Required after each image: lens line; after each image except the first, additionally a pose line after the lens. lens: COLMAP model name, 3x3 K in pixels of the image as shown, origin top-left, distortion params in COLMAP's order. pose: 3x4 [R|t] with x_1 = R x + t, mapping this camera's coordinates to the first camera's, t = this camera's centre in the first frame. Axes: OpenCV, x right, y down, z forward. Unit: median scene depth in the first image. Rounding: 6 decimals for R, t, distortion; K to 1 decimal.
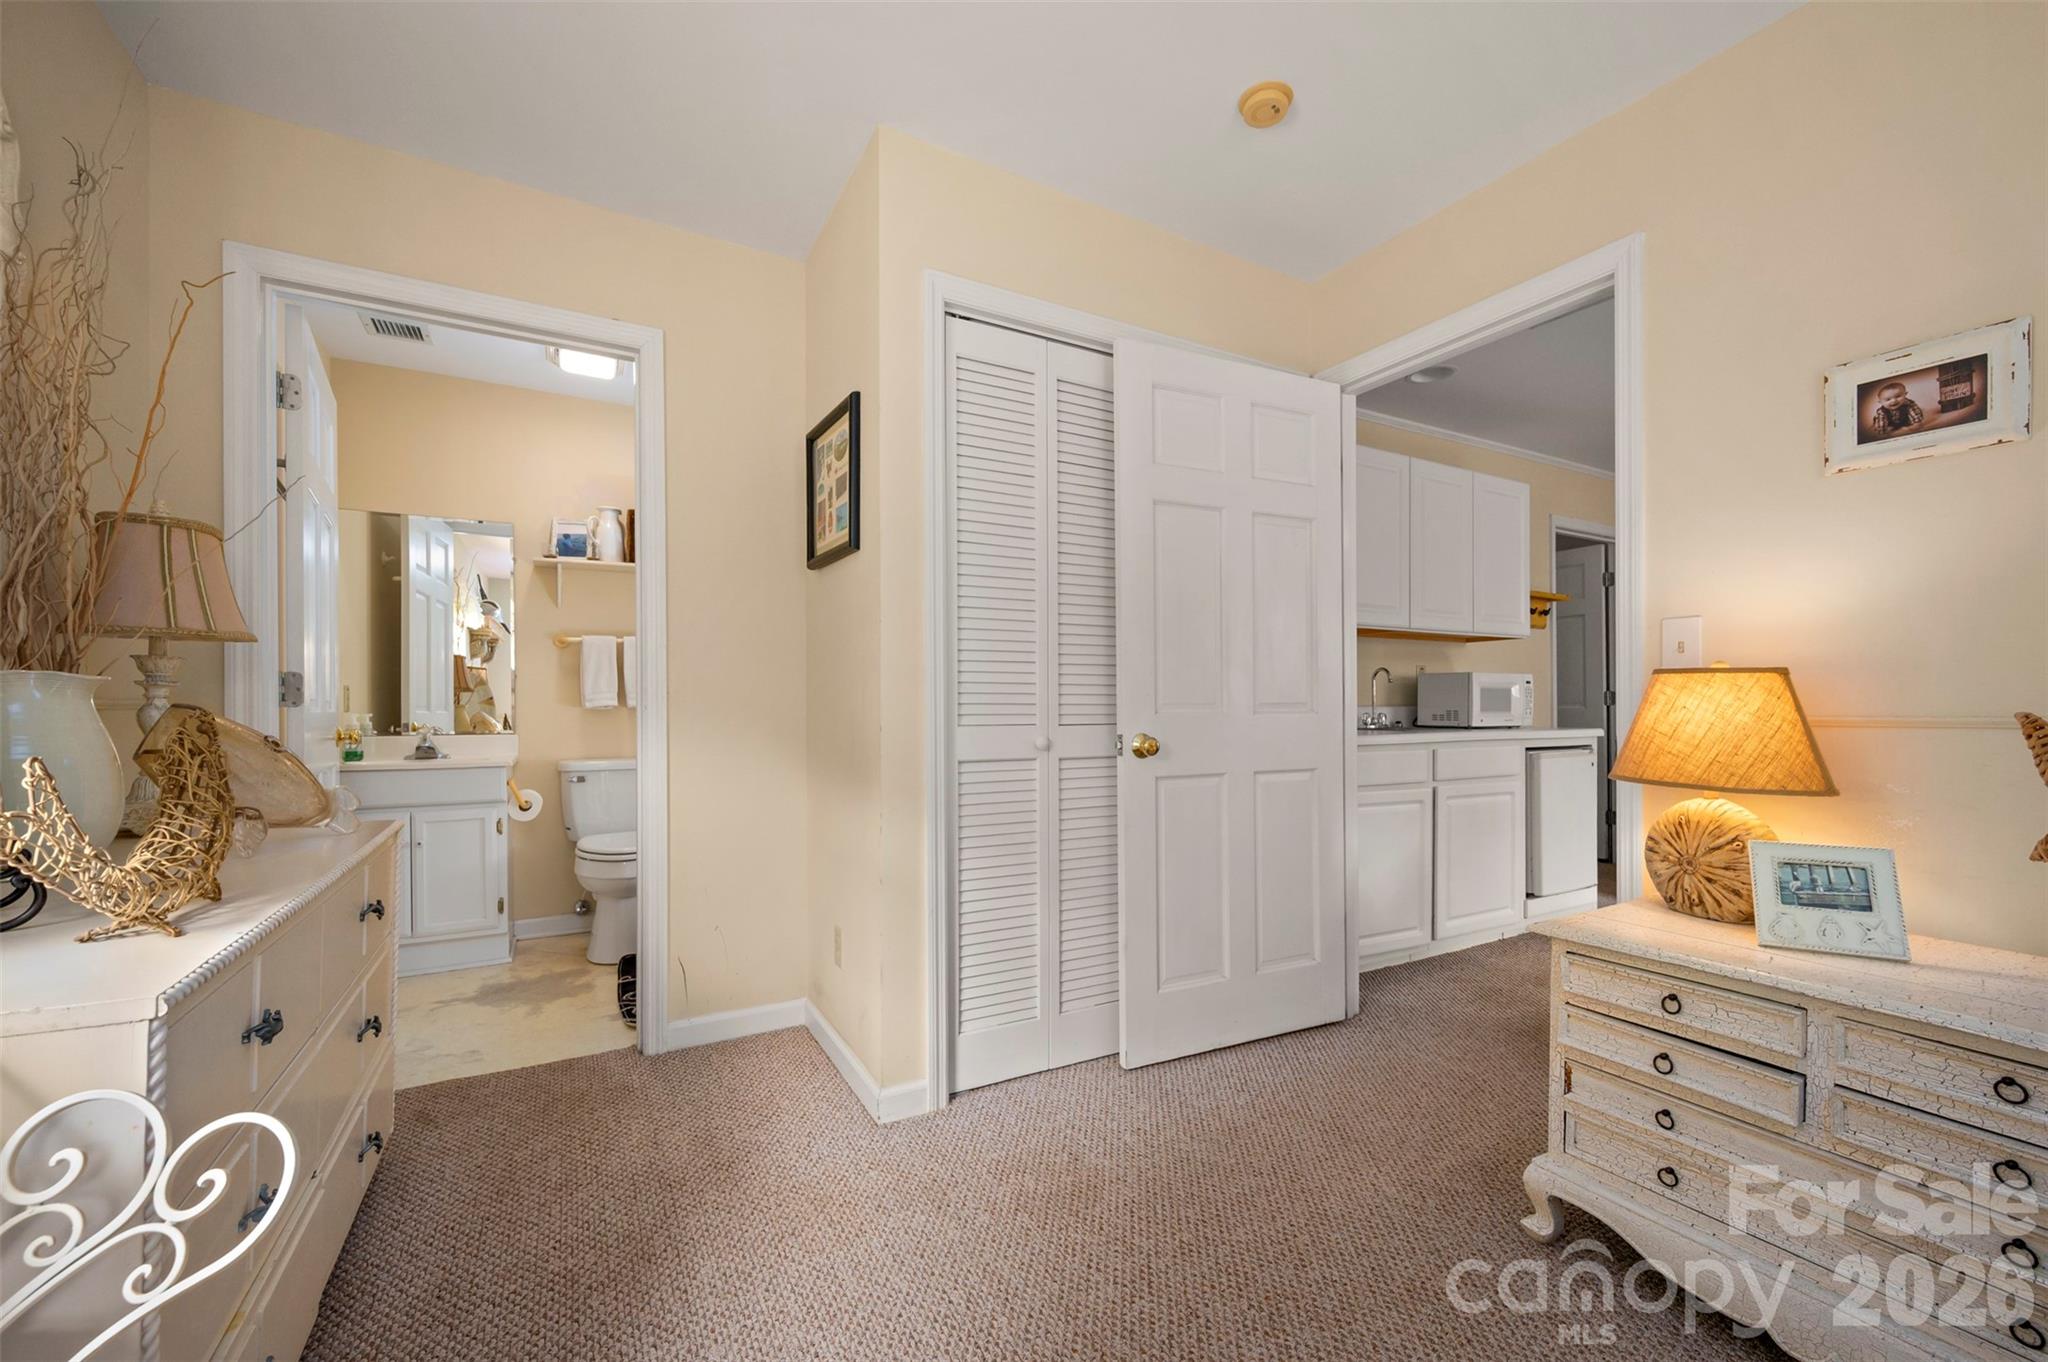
lens RADIAL K [[832.6, 0, 1040.4], [0, 832.6, 717.2], [0, 0, 1]] dist [0.003507, 0.000128]
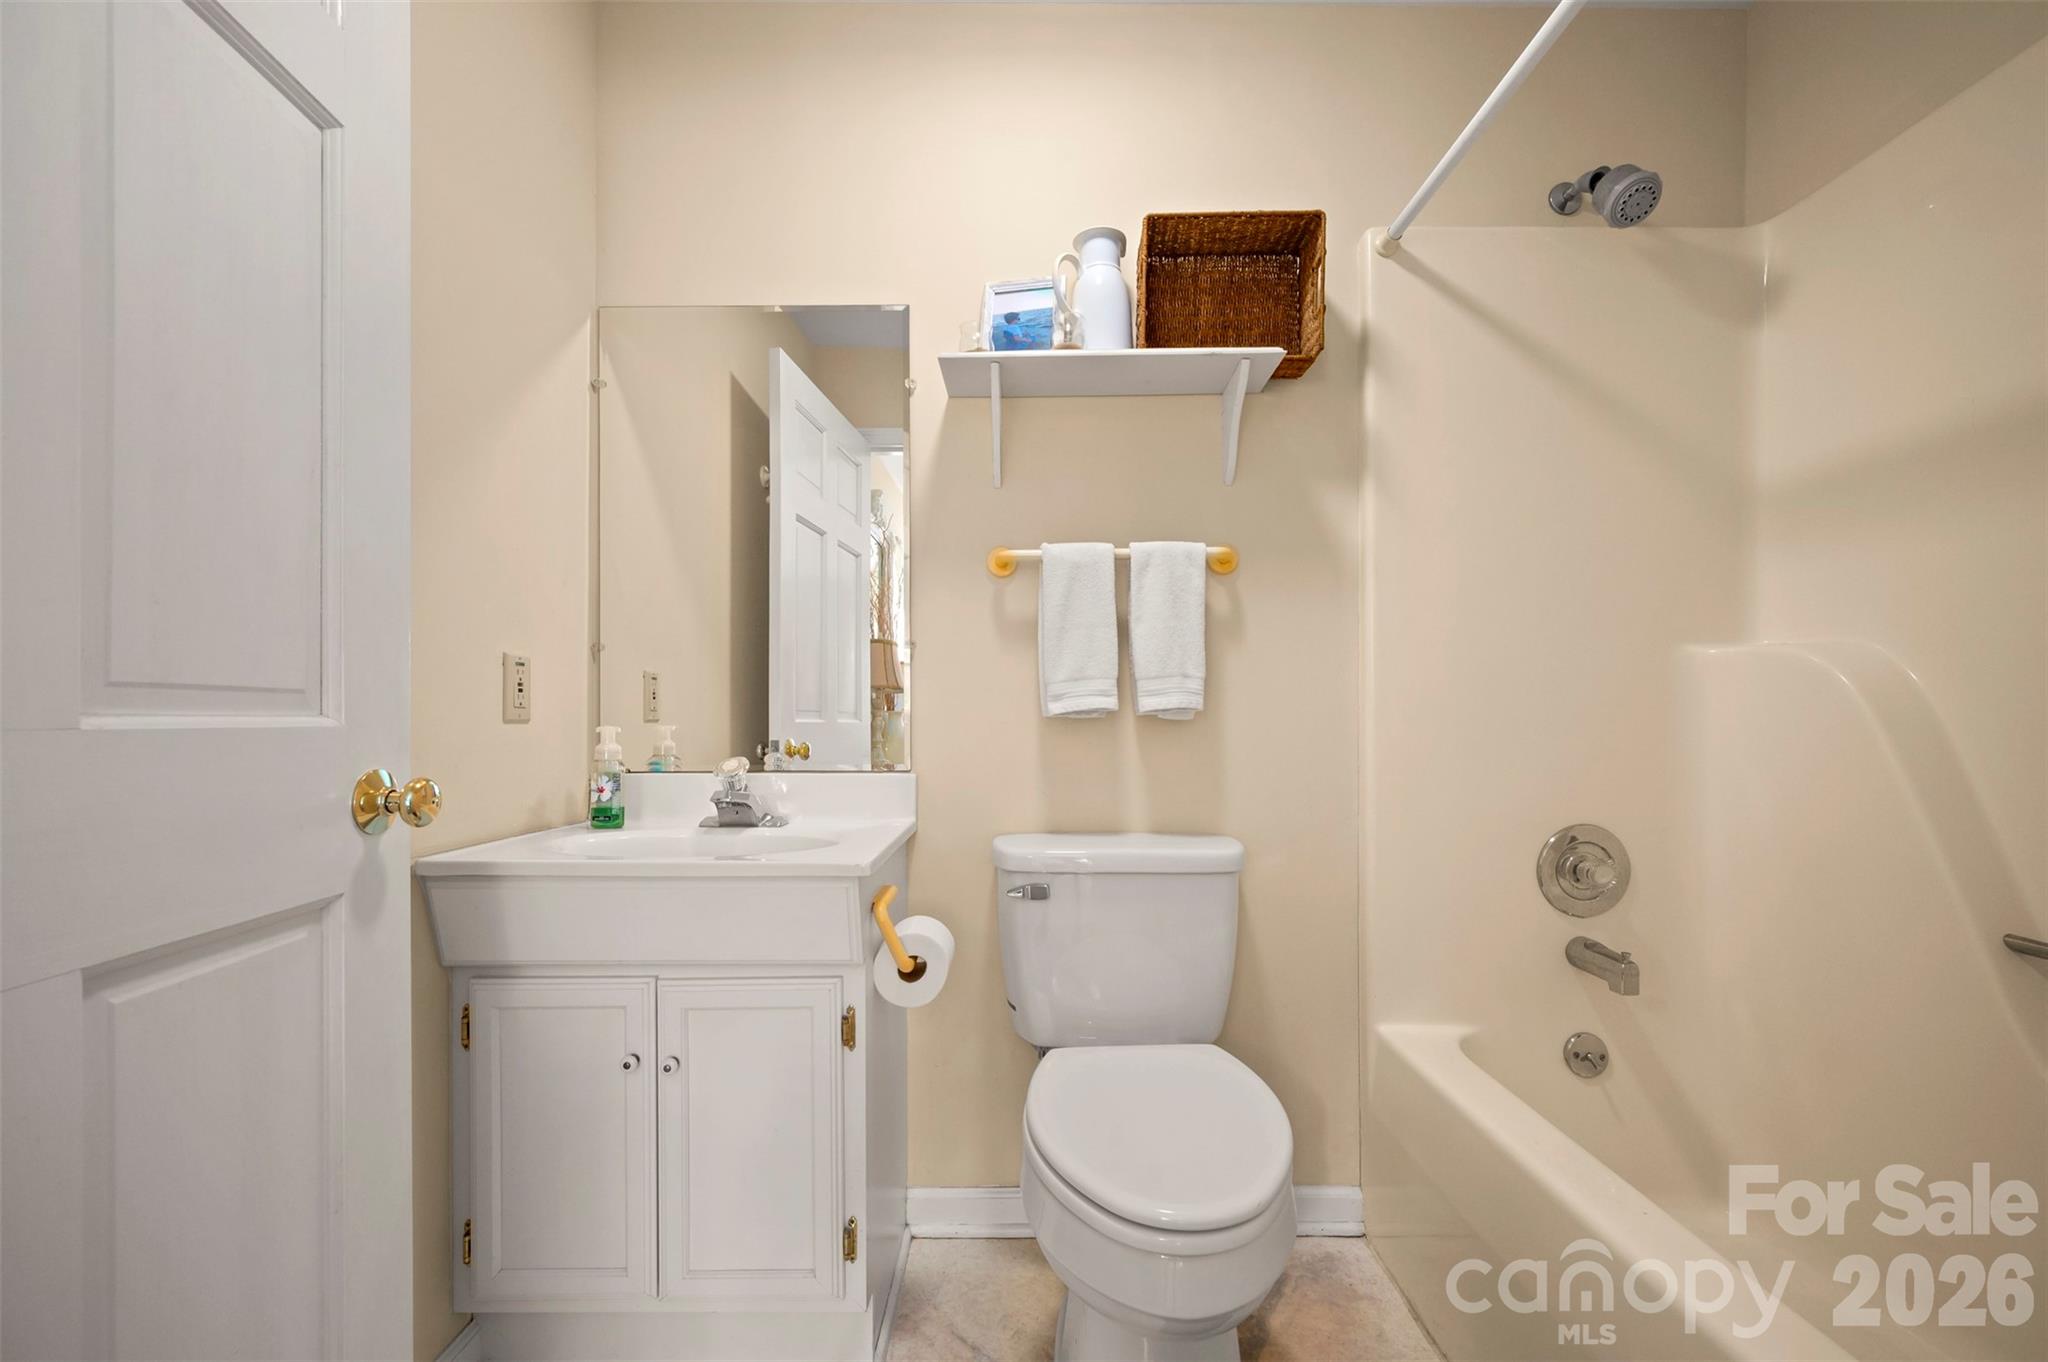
lens RADIAL K [[832.6, 0, 1028.5], [0, 832.6, 703.0], [0, 0, 1]] dist [0.003507, 0.000128]
pose [[0.862382, -0.007338, -0.506205, -0.344904], [-0.006287, 0.999663, -0.025202, -0.006184], [0.506219, 0.024916, 0.862045, 0.639581]]
